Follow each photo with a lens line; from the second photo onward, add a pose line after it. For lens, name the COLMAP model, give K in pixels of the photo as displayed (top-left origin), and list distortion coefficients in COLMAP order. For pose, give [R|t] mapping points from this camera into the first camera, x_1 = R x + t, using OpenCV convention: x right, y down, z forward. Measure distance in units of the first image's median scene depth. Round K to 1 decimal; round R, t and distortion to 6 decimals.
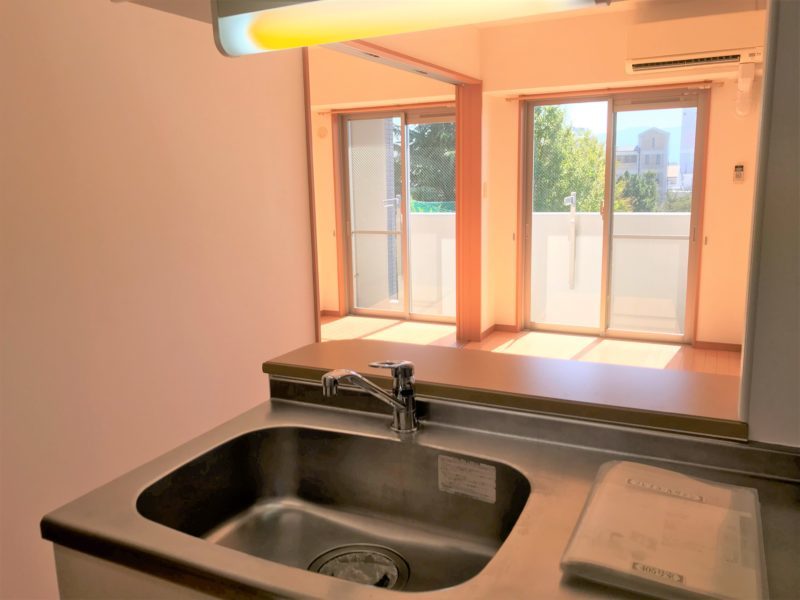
lens RADIAL K [[659.9, 0, 393.7], [0, 659.9, 301.7], [0, 0, 1]] dist [0.011264, 0.007496]
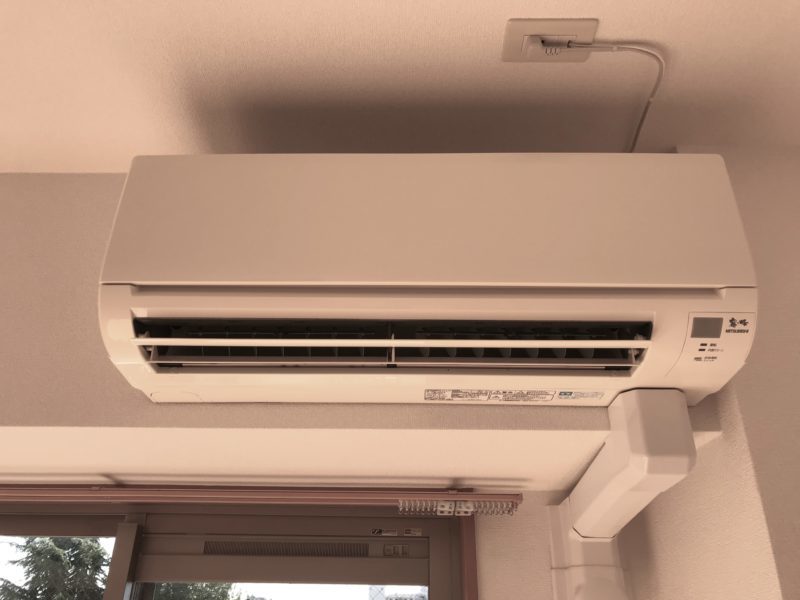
lens RADIAL K [[659.9, 0, 396.8], [0, 659.9, 298.2], [0, 0, 1]] dist [0.011264, 0.007496]
pose [[0.901851, 0.235693, 0.362097, 0.287876], [0.044543, 0.782905, -0.620545, -0.196180], [-0.429746, 0.575768, 0.695565, 0.672966]]
